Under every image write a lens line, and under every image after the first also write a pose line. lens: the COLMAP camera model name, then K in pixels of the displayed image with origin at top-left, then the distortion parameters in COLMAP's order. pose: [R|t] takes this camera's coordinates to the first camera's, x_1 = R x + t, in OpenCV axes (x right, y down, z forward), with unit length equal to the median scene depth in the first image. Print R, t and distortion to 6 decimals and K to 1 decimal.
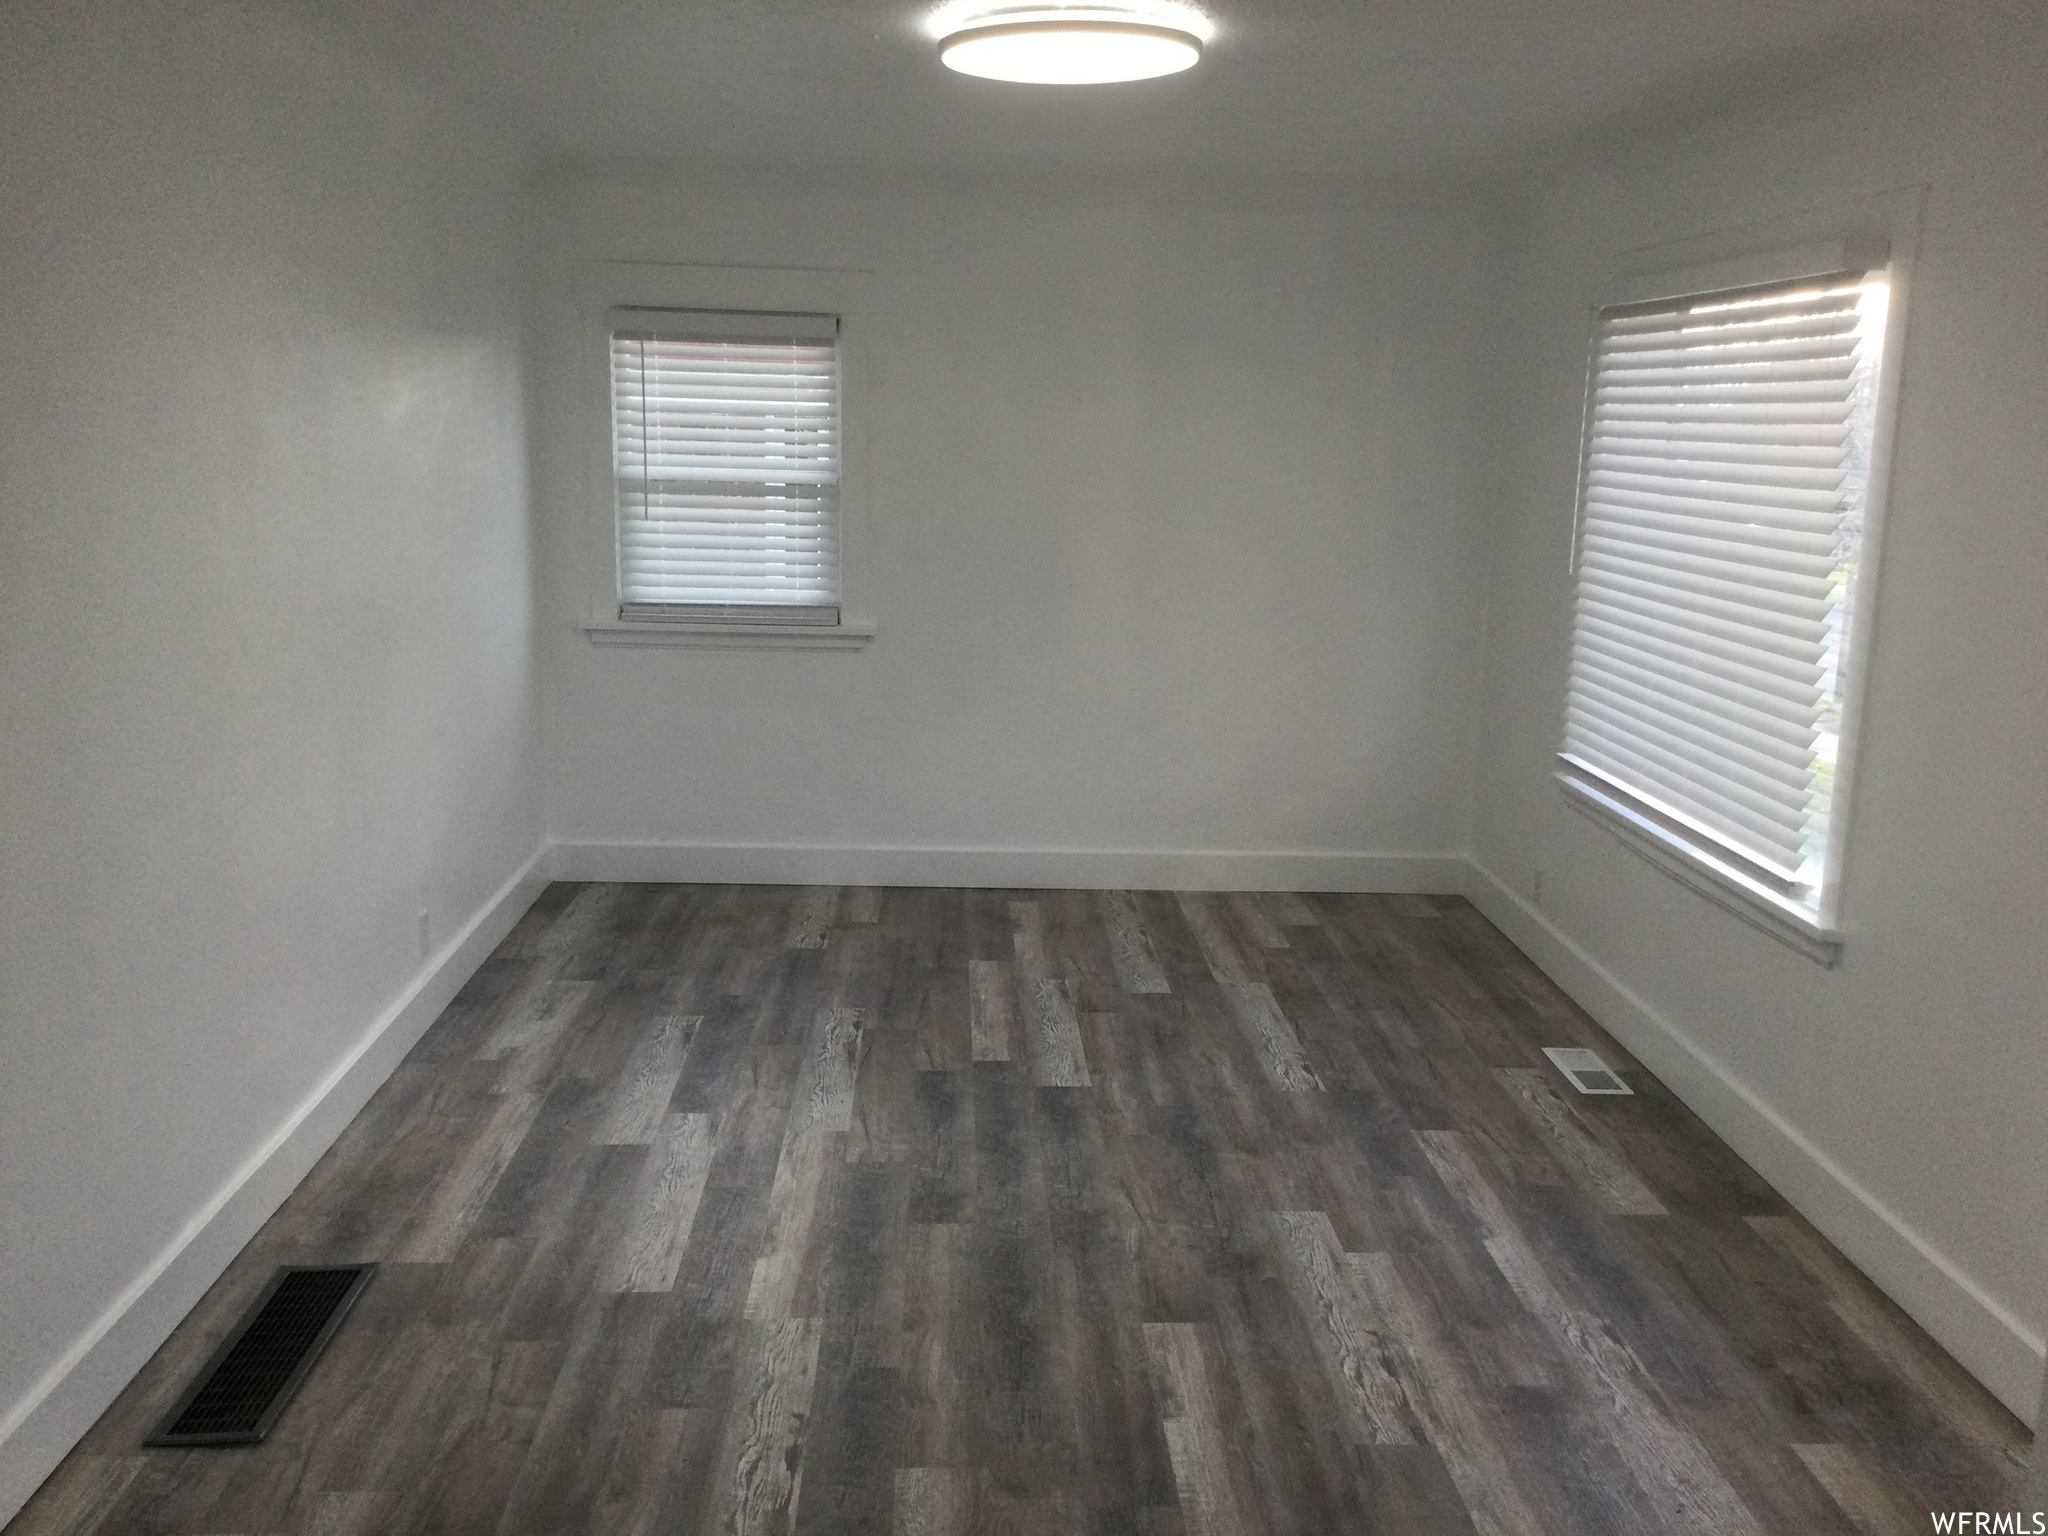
lens RADIAL K [[1840.3, 0, 1020.5], [0, 1840.3, 776.1], [0, 0, 1]] dist [0.087596, -0.145266]
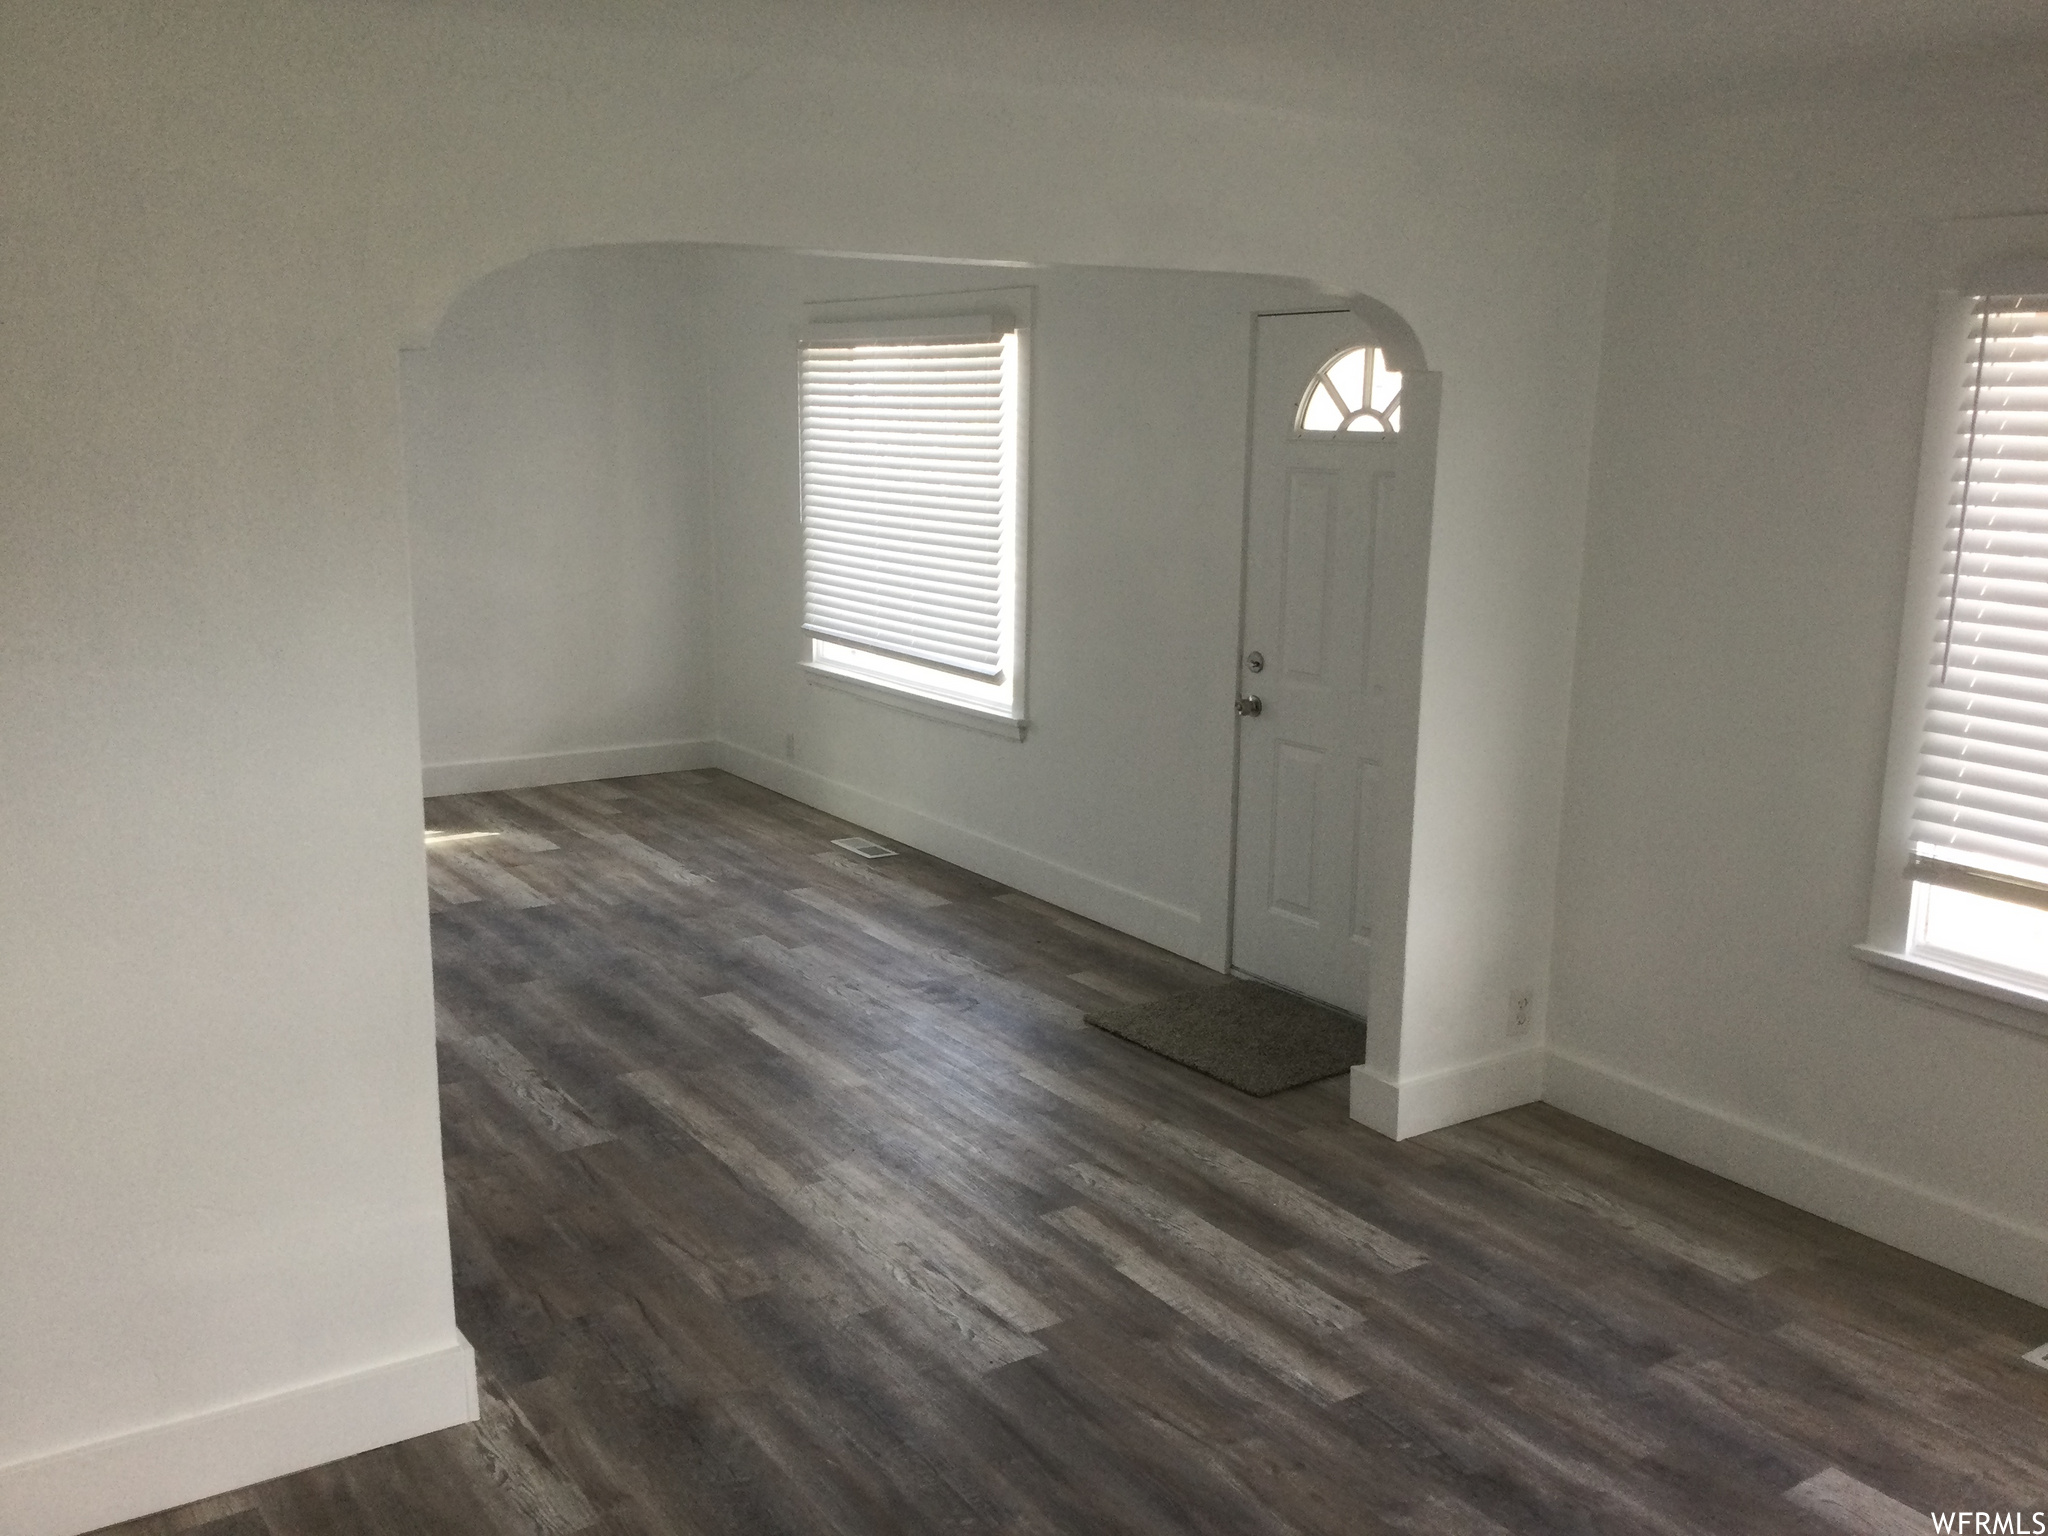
lens RADIAL K [[1840.3, 0, 1026.6], [0, 1840.3, 766.3], [0, 0, 1]] dist [0.087596, -0.145266]
pose [[0.852261, -0.117142, 0.509833, -0.392270], [0.112293, 0.992853, 0.040409, 0.053624], [-0.510923, 0.022811, 0.859324, -0.415892]]
